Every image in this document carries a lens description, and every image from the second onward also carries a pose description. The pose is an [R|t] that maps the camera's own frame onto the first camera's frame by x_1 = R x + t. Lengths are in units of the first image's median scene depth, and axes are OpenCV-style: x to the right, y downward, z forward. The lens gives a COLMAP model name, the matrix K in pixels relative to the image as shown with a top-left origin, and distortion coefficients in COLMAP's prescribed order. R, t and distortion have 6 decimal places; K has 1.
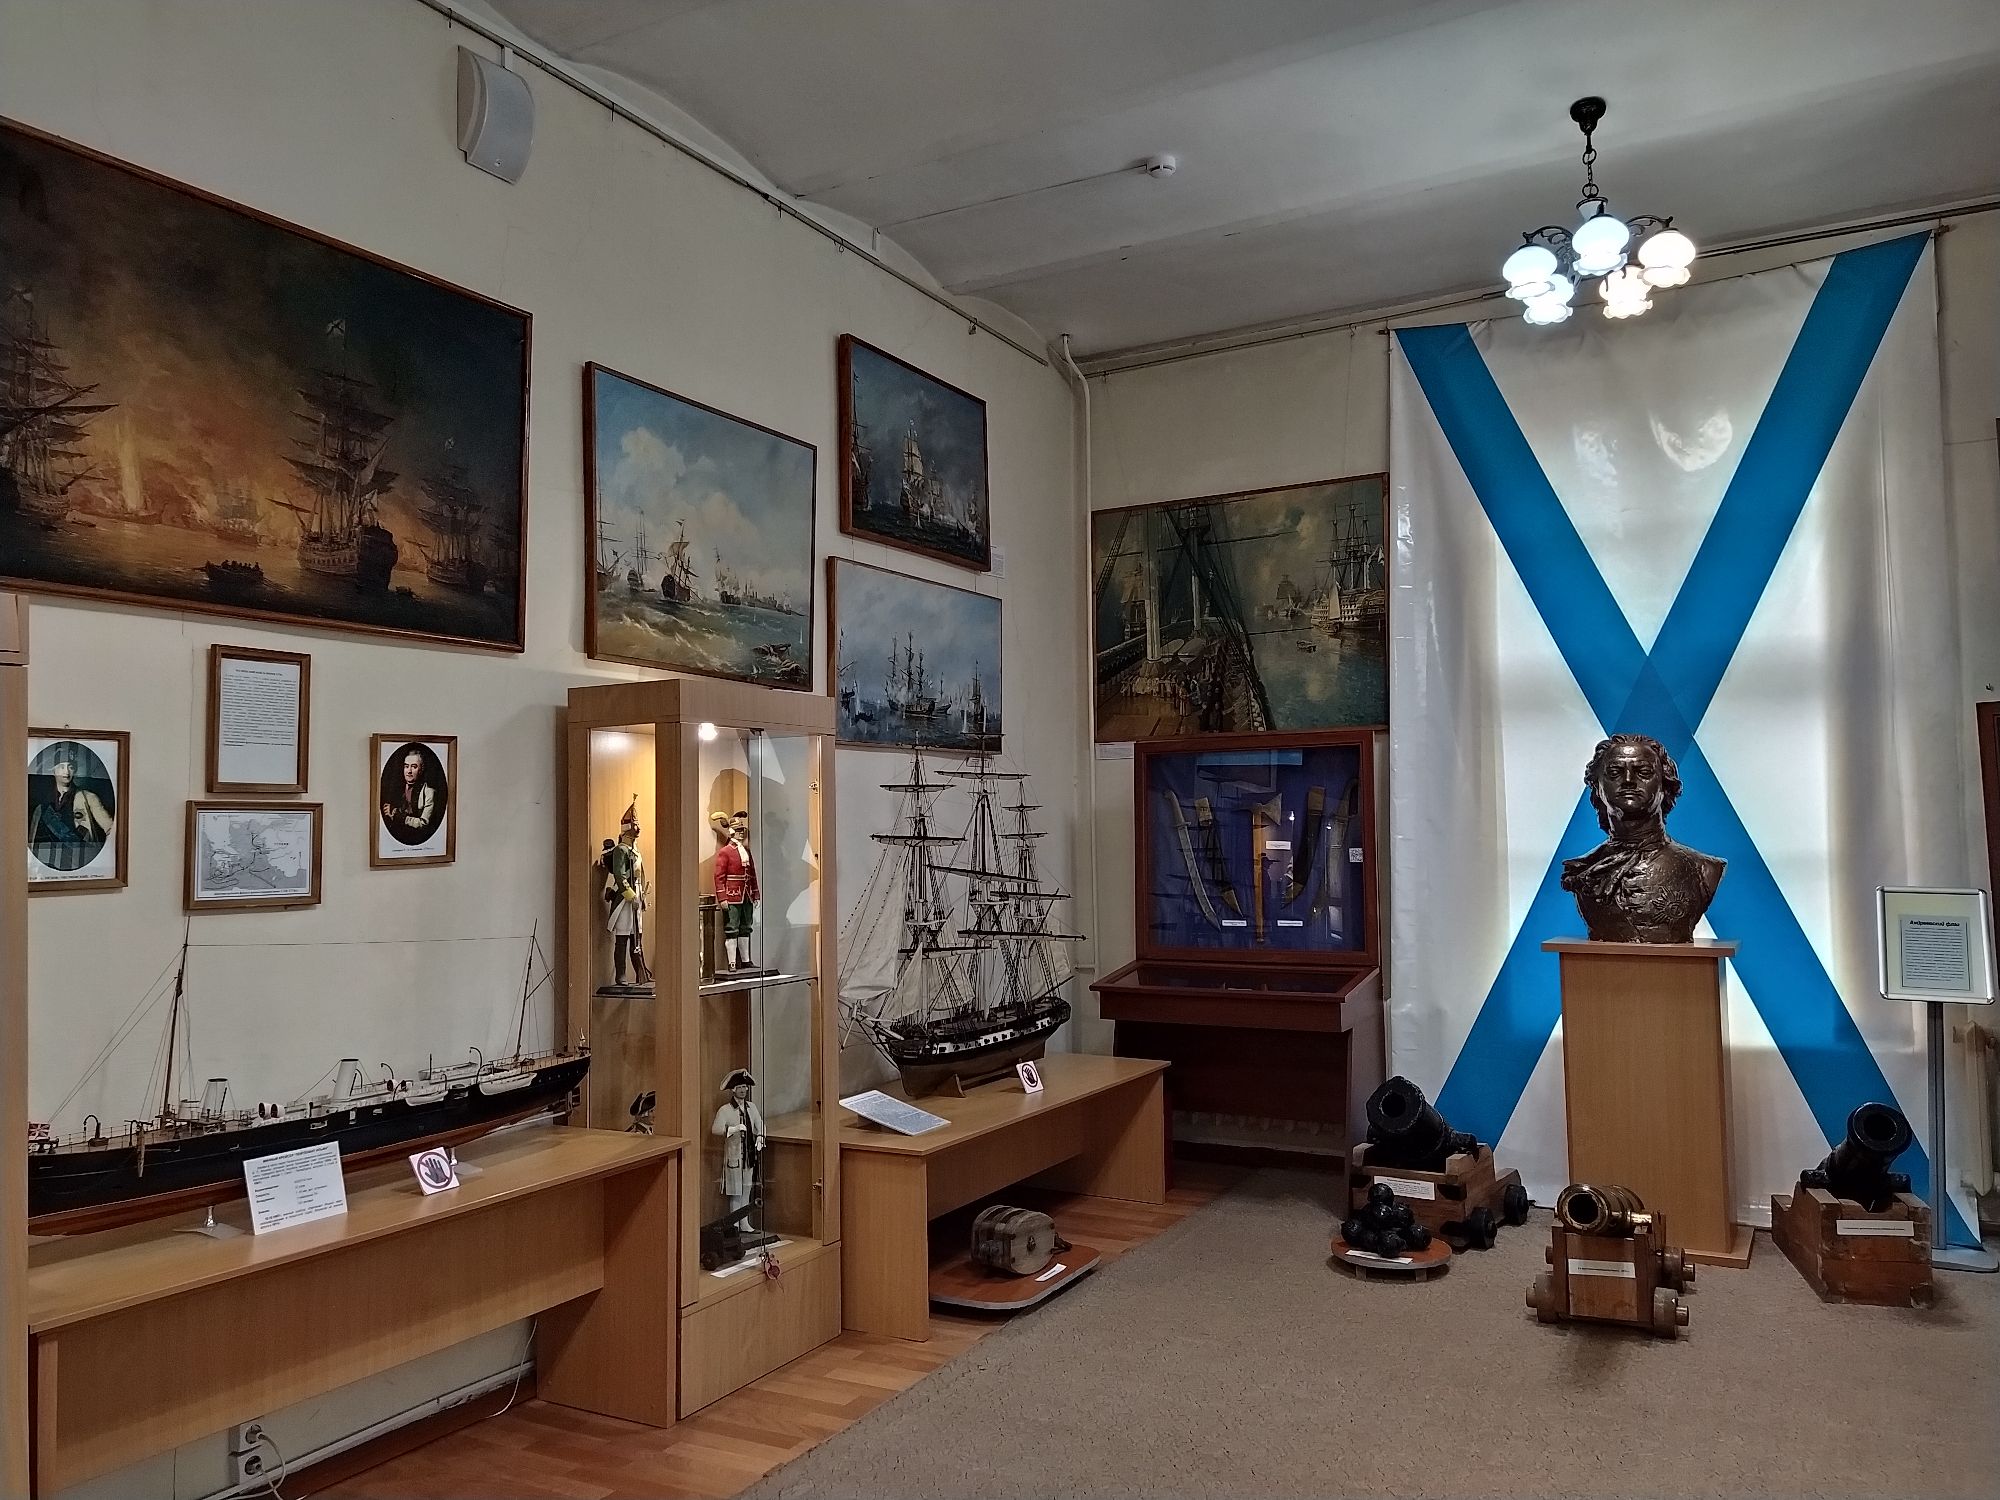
lens RADIAL K [[1447.7, 0, 999.3], [0, 1447.7, 752.2], [0, 0, 1]] dist [0.015360, -0.000079]
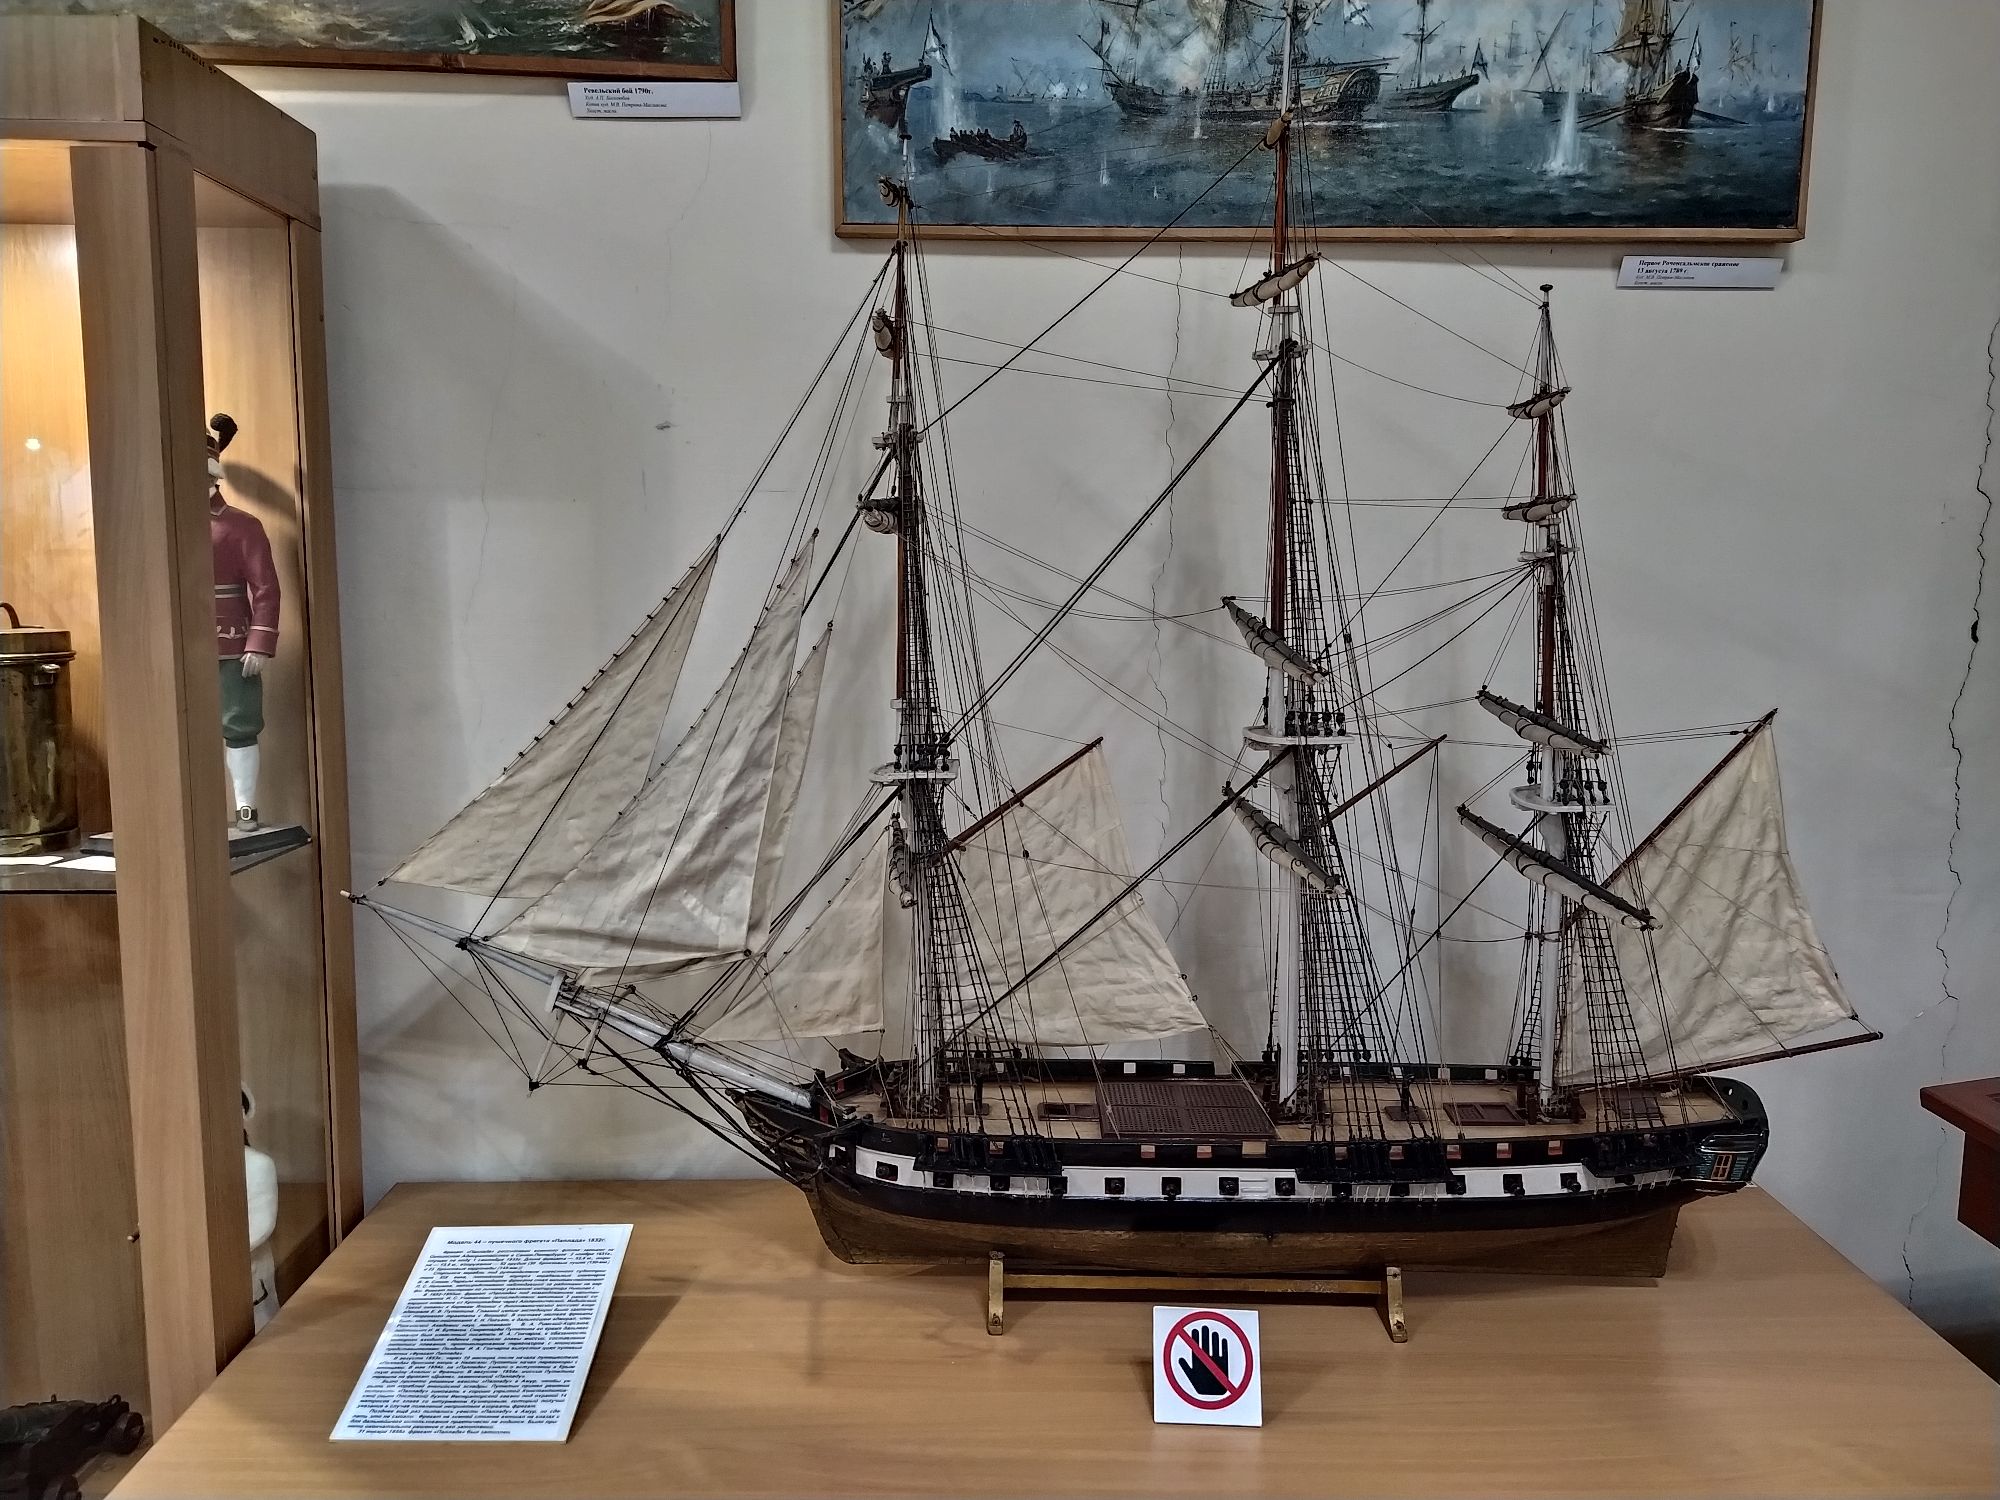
lens RADIAL K [[1447.7, 0, 1000.1], [0, 1447.7, 762.2], [0, 0, 1]] dist [0.015360, -0.000079]
pose [[0.508911, 0.162420, -0.845358, 0.213483], [0.027759, 0.978431, 0.204698, 0.046395], [0.860372, -0.127639, 0.493426, 0.804090]]
